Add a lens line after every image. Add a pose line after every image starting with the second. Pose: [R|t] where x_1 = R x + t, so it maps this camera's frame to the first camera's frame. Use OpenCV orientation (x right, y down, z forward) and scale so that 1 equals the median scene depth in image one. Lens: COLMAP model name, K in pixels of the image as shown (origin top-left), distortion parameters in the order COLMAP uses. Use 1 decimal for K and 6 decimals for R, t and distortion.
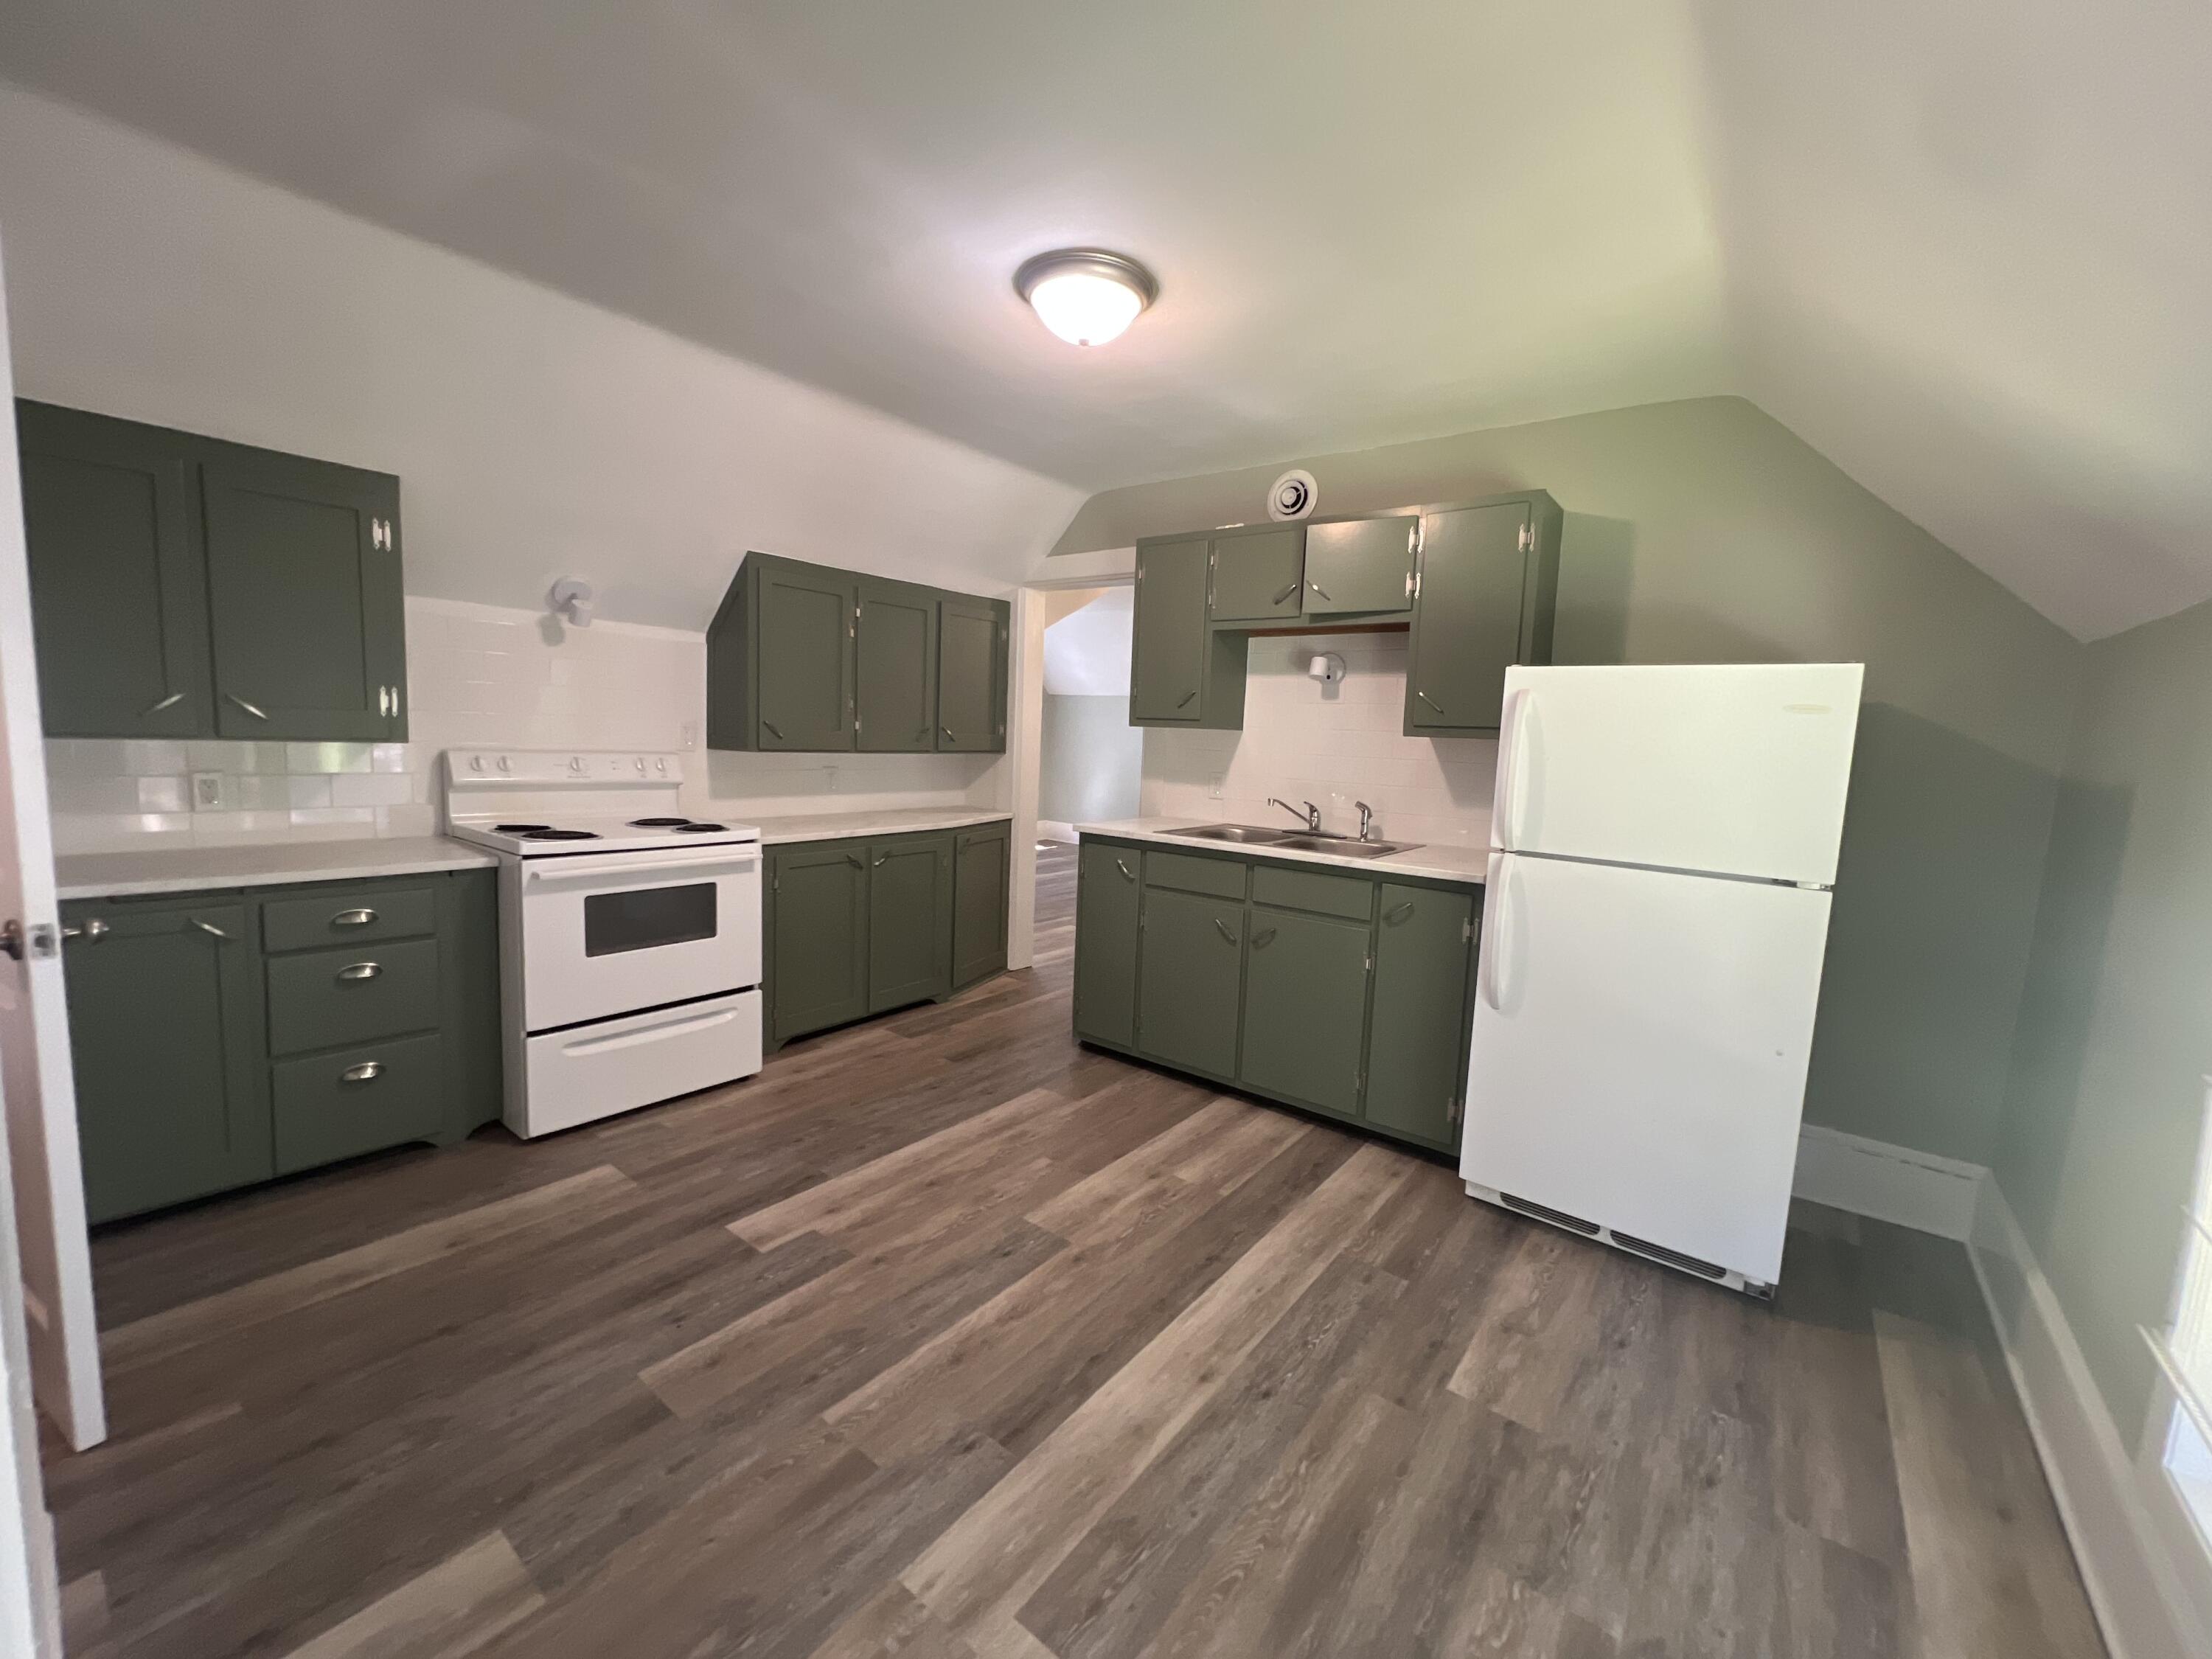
lens RADIAL K [[882.8, 0, 1098.1], [0, 882.8, 828.4], [0, 0, 1]] dist [-0.002401, -0.000313]
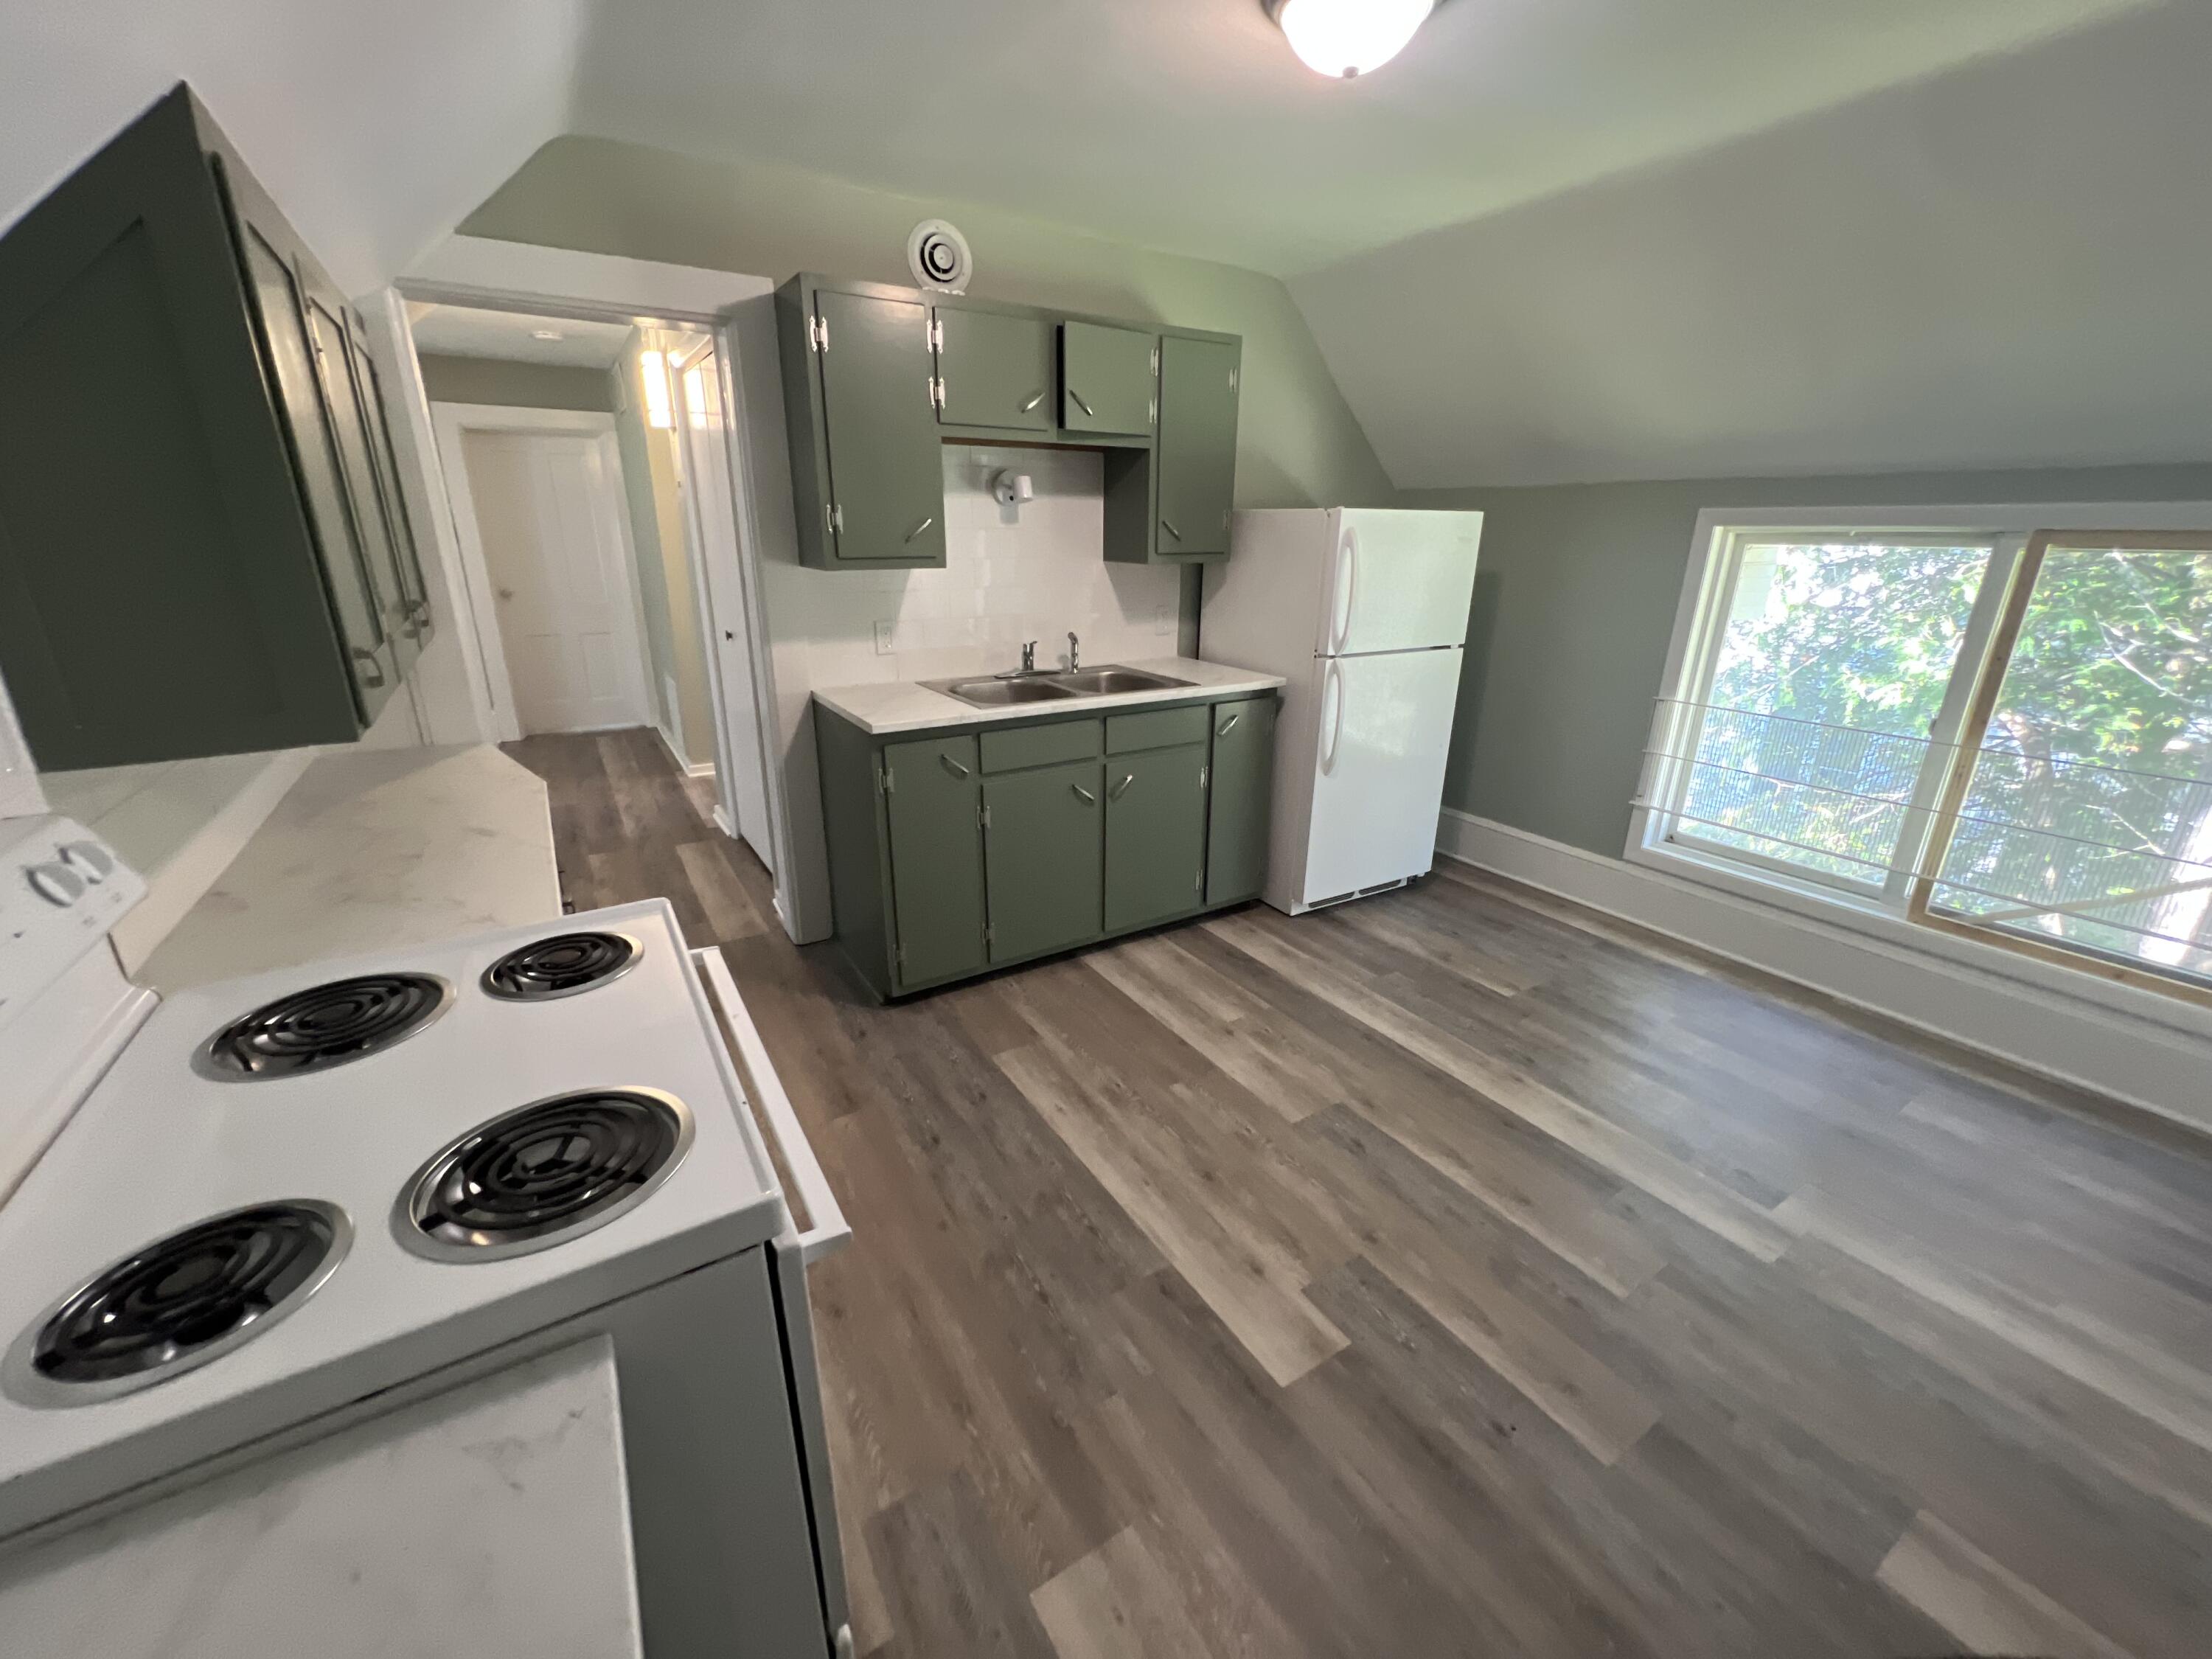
lens RADIAL K [[882.8, 0, 1096.7], [0, 882.8, 826.2], [0, 0, 1]] dist [-0.002401, -0.000313]
pose [[0.350216, -0.338150, 0.873501, -0.908148], [0.112209, 0.940991, 0.319289, -0.199252], [-0.929924, -0.013805, 0.367493, 0.863123]]
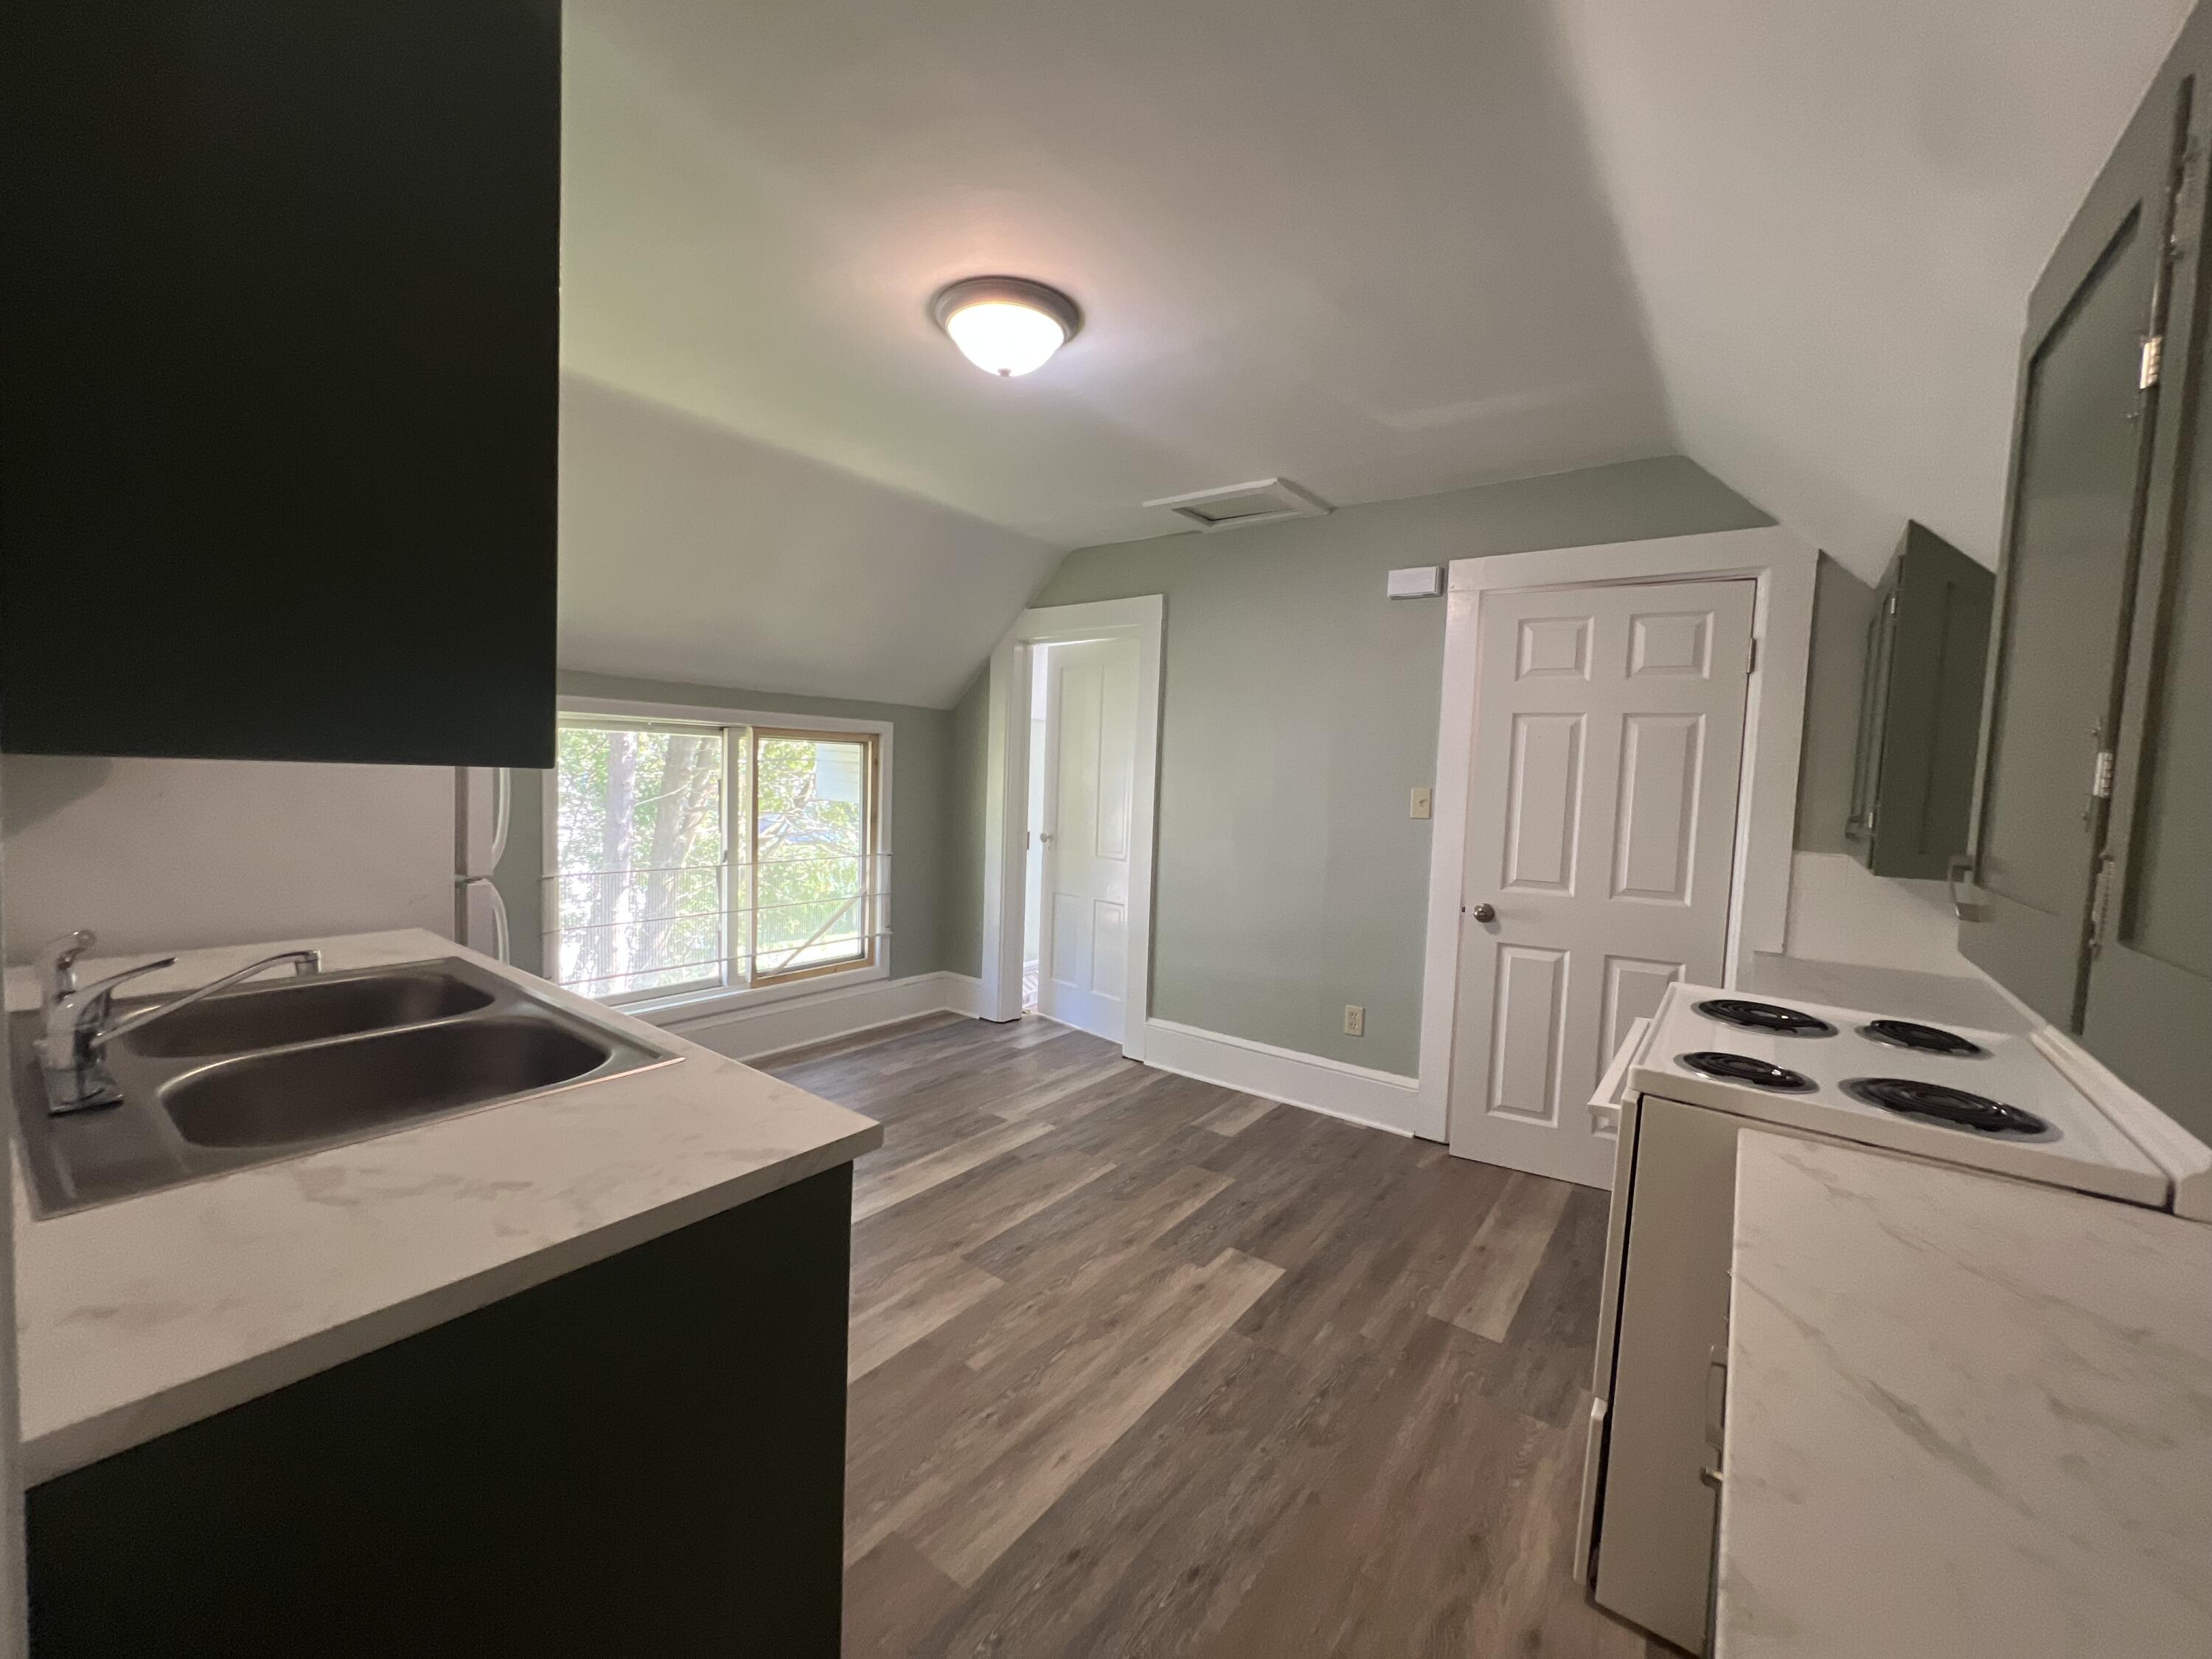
lens RADIAL K [[882.8, 0, 1099.8], [0, 882.8, 830.9], [0, 0, 1]] dist [-0.002401, -0.000313]
pose [[-0.996299, -0.082301, -0.024788, -0.125913], [-0.085415, 0.980202, 0.178627, -0.232237], [0.009596, 0.180084, -0.983604, 1.897835]]
